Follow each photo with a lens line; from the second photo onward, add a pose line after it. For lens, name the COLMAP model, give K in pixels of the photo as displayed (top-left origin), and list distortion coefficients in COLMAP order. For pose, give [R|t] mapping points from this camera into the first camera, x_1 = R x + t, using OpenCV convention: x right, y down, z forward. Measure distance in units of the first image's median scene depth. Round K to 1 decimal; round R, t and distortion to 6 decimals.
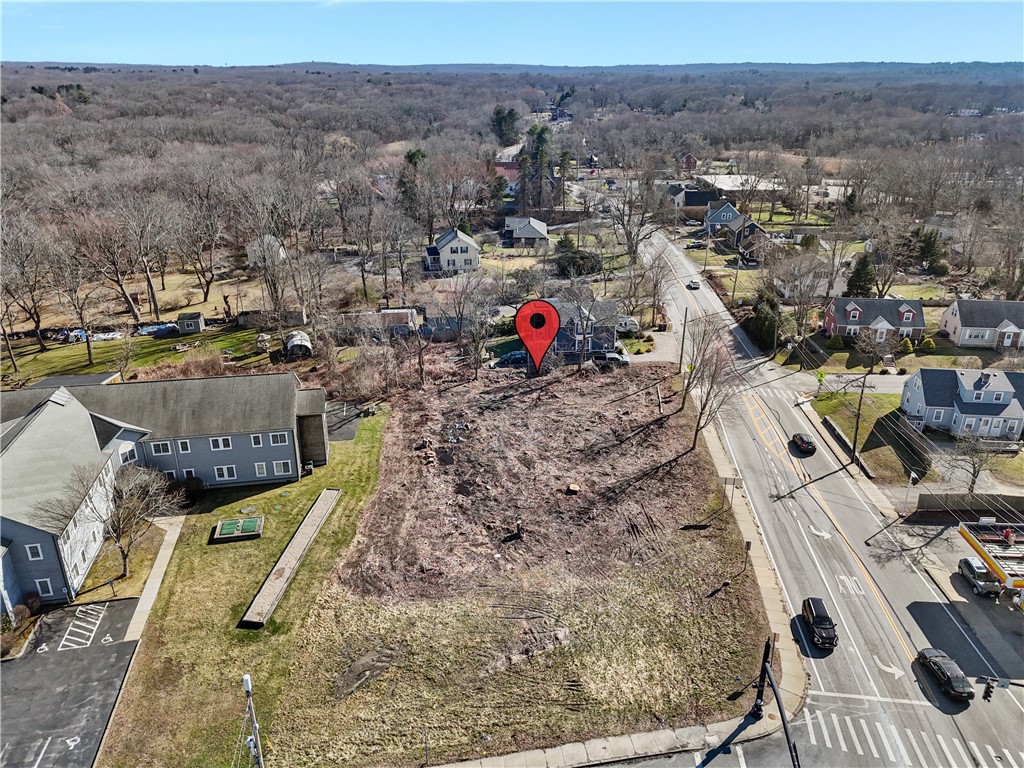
lens RADIAL K [[751.0, 0, 512.0], [0, 751.0, 384.0], [0, 0, 1]] dist [0.069727, -0.053876]
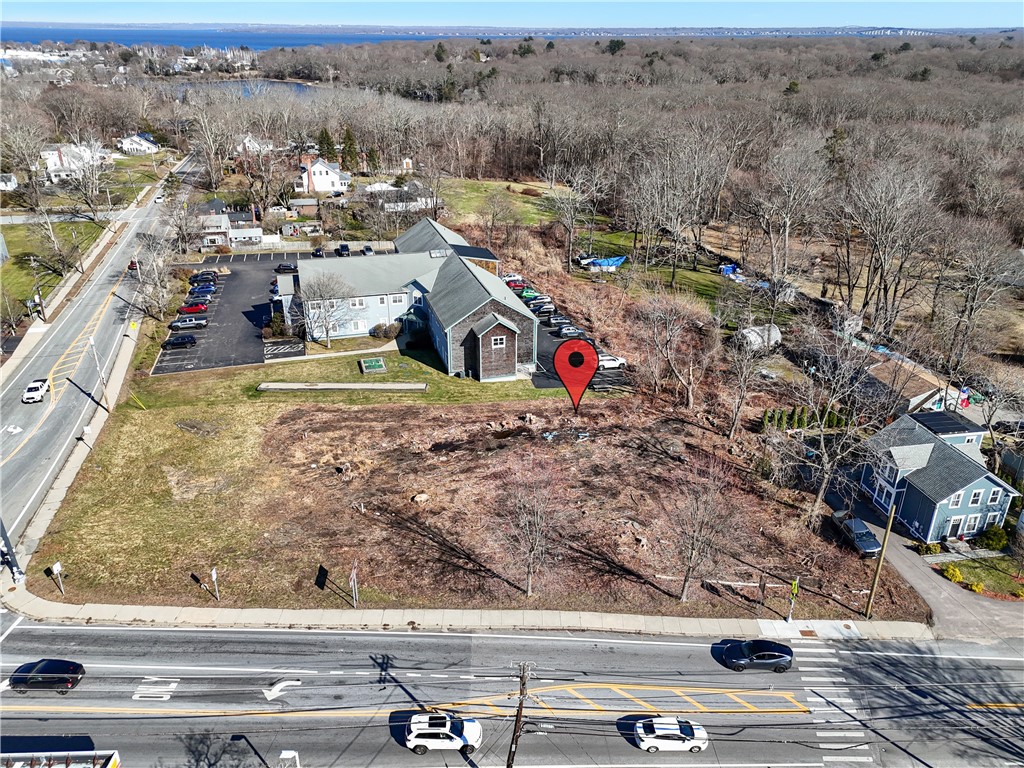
lens RADIAL K [[748.9, 0, 512.0], [0, 748.9, 384.0], [0, 0, 1]] dist [0.089963, -0.086941]
pose [[0.091390, 0.418770, -0.903482, 0.824715], [-0.386617, 0.851030, 0.355351, -0.328974], [0.917701, 0.316826, 0.239679, 0.821245]]
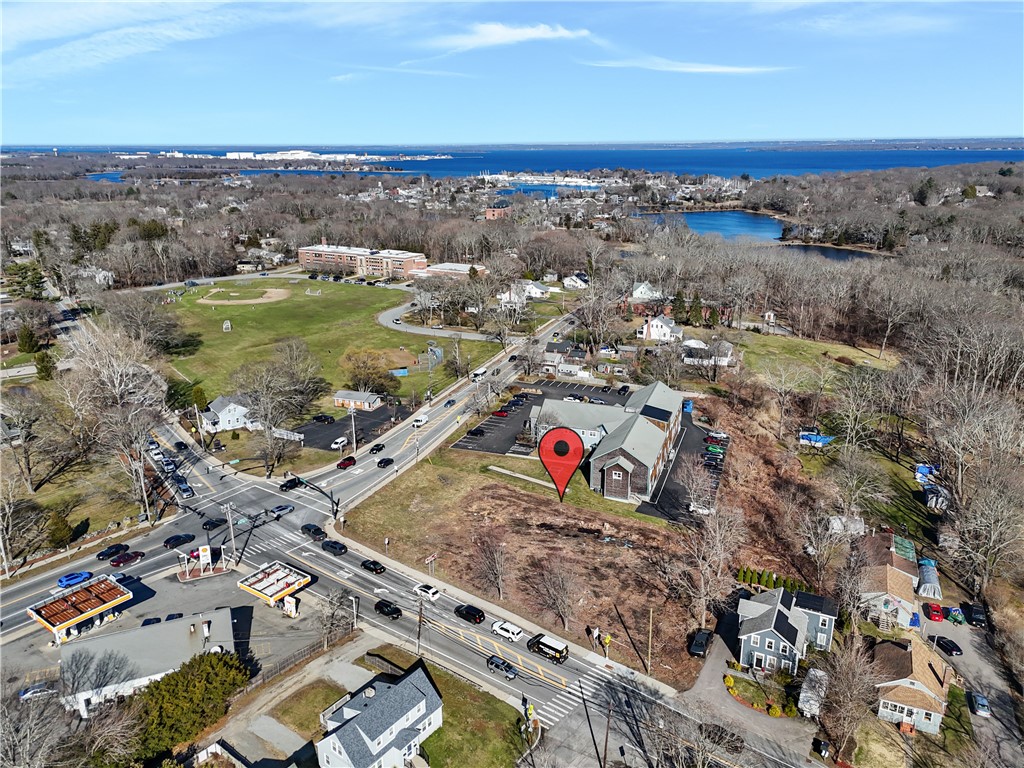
lens RADIAL K [[745.8, 0, 512.0], [0, 745.8, 384.0], [0, 0, 1]] dist [0.088328, -0.081804]
pose [[-0.513730, 0.258621, -0.818045, 1.306029], [-0.328404, 0.821593, 0.465979, -0.911238], [0.792611, 0.508037, -0.337145, 1.360720]]
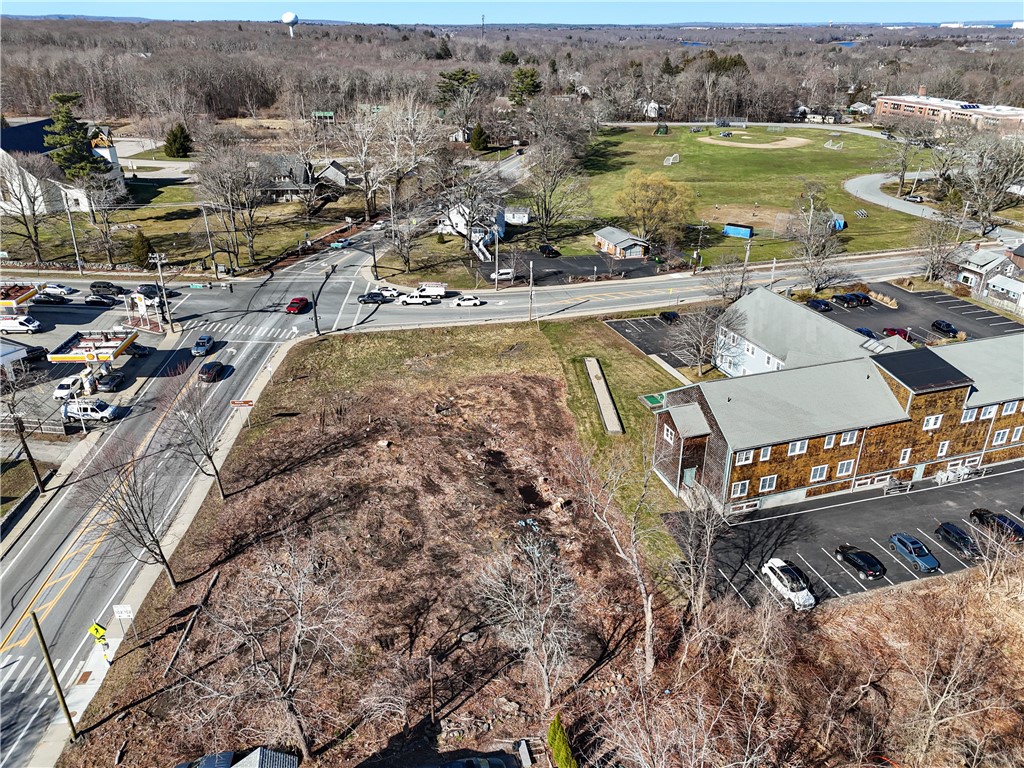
lens RADIAL K [[745.8, 0, 512.0], [0, 745.8, 384.0], [0, 0, 1]] dist [0.088328, -0.081804]
pose [[-0.991639, 0.052135, -0.118042, 0.024964], [-0.053010, 0.669430, 0.740982, -0.656153], [0.117651, 0.741044, -0.661069, 1.588476]]
